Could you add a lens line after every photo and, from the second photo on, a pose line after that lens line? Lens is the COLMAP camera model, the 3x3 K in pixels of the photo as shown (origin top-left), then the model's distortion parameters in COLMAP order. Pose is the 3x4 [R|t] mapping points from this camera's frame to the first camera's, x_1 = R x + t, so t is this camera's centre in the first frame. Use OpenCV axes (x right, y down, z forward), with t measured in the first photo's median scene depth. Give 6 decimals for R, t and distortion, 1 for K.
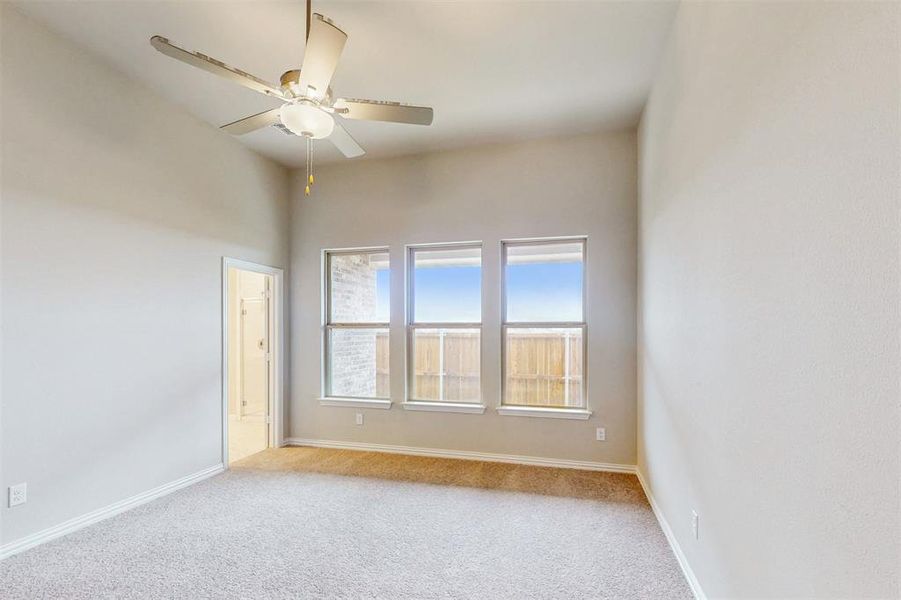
lens RADIAL K [[379.1, 0, 451.8], [0, 379.1, 333.1], [0, 0, 1]] dist [0.000650, 0.000015]
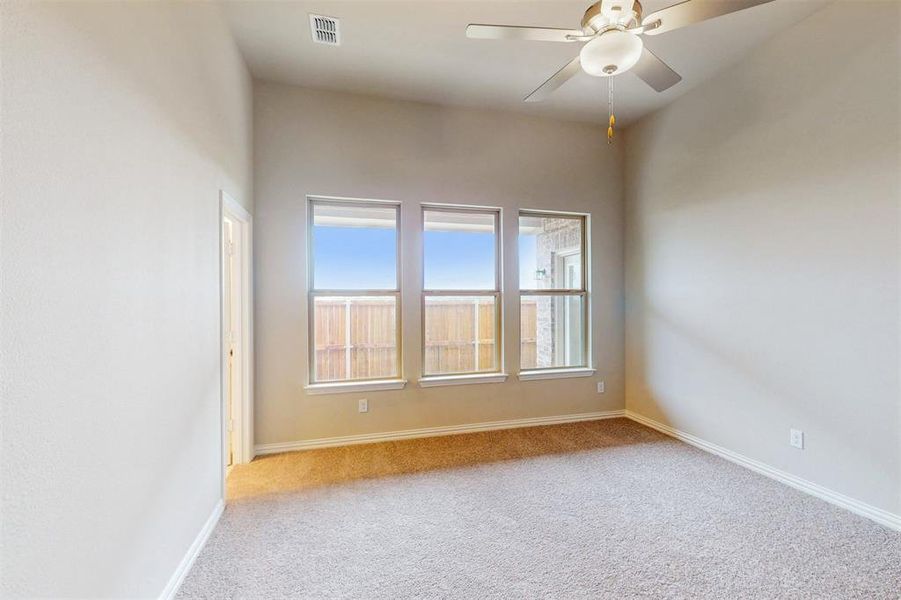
lens RADIAL K [[383.9, 0, 498.4], [0, 383.9, 284.8], [0, 0, 1]] dist [-0.000855, -0.000157]
pose [[0.863406, 0.013639, 0.504325, -0.407535], [0.007330, 0.999190, -0.039570, -0.000343], [-0.504456, 0.037862, 0.862607, 0.122766]]
